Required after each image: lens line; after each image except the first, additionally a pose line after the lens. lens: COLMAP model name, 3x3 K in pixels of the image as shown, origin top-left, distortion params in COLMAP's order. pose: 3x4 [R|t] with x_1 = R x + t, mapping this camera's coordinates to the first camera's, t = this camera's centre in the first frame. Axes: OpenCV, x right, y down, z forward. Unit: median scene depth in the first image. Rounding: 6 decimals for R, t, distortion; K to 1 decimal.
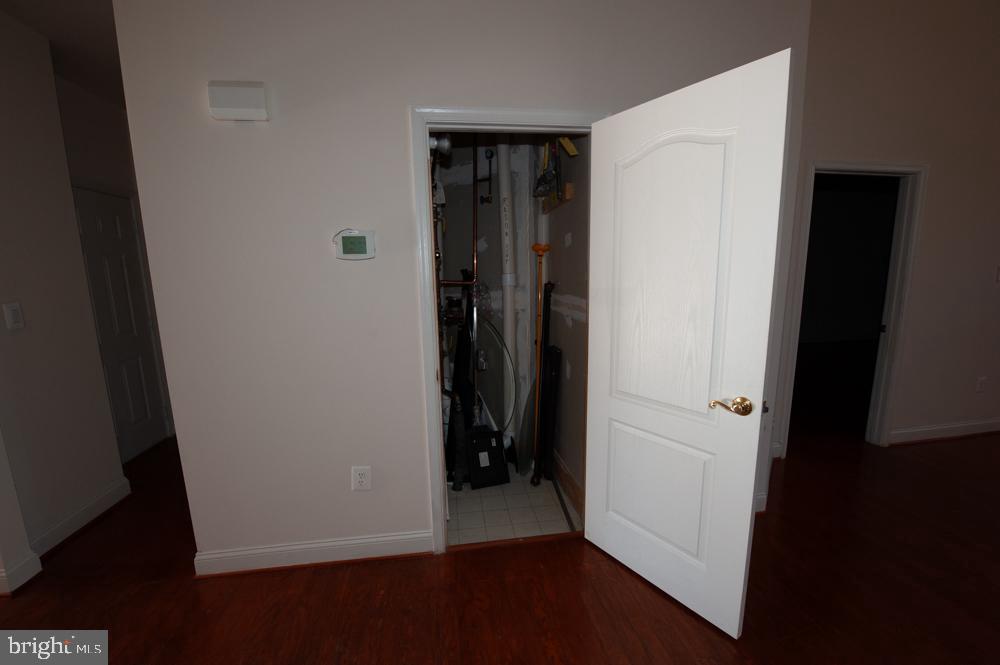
lens RADIAL K [[396.5, 0, 501.0], [0, 396.5, 329.9], [0, 0, 1]] dist [-0.017563, -0.001581]
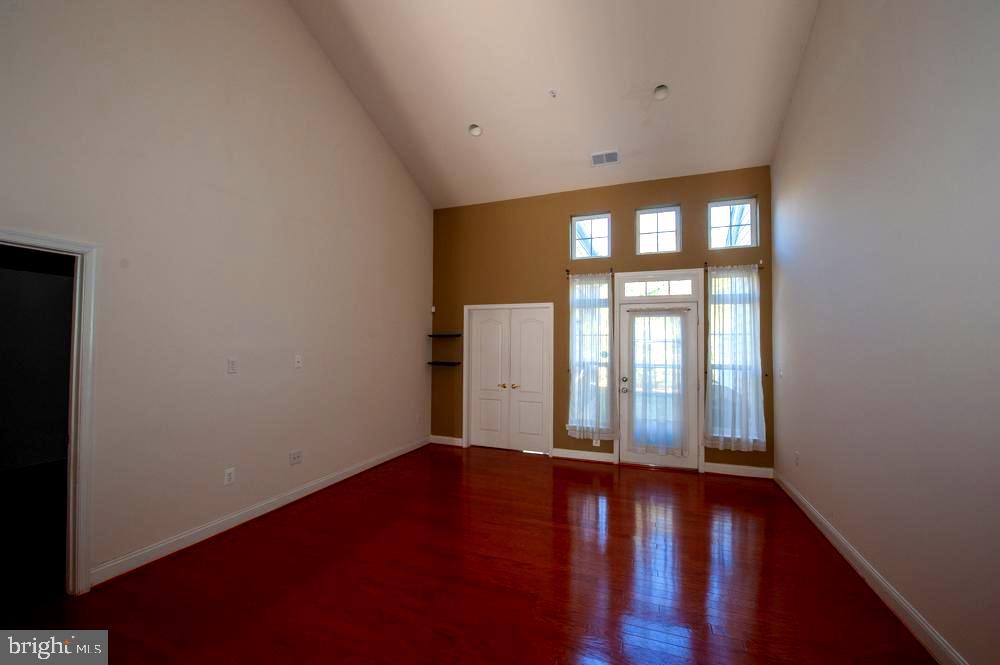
lens RADIAL K [[396.5, 0, 500.8], [0, 396.5, 335.1], [0, 0, 1]] dist [-0.017563, -0.001581]
pose [[0.495953, 0.042340, 0.867317, 0.807059], [0.123621, 0.985194, -0.118785, -0.013049], [-0.859505, 0.166130, 0.483376, -0.179824]]
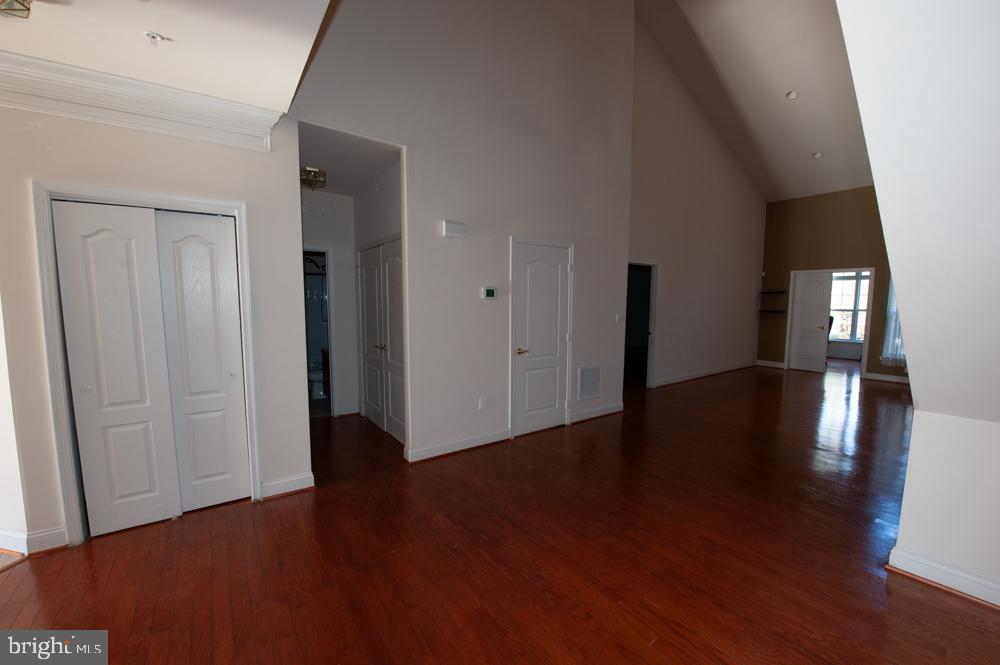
lens RADIAL K [[396.5, 0, 498.6], [0, 396.5, 336.5], [0, 0, 1]] dist [-0.017563, -0.001581]
pose [[0.891478, -0.023245, 0.452467, -0.859157], [0.054745, 0.996892, -0.056648, 0.103634], [-0.449744, 0.075271, 0.889980, -0.649937]]
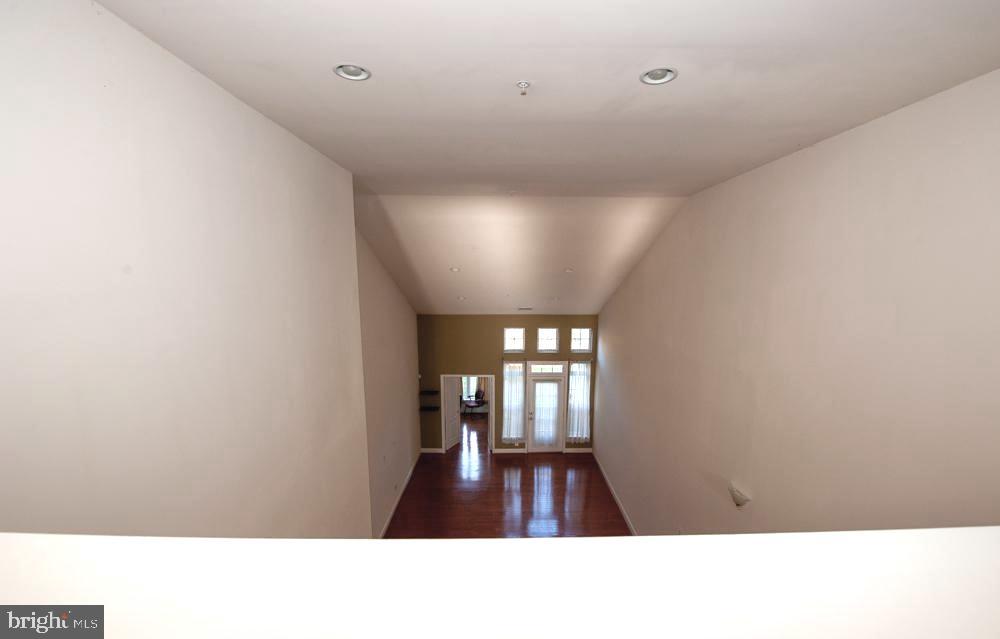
lens RADIAL K [[405.6, 0, 519.9], [0, 405.6, 342.5], [0, 0, 1]] dist [-0.004336, -0.000015]
pose [[0.128321, -0.143438, 0.981305, -0.971545], [0.144051, 0.981687, 0.124657, -1.116068], [-0.981215, 0.125362, 0.146634, -0.292799]]
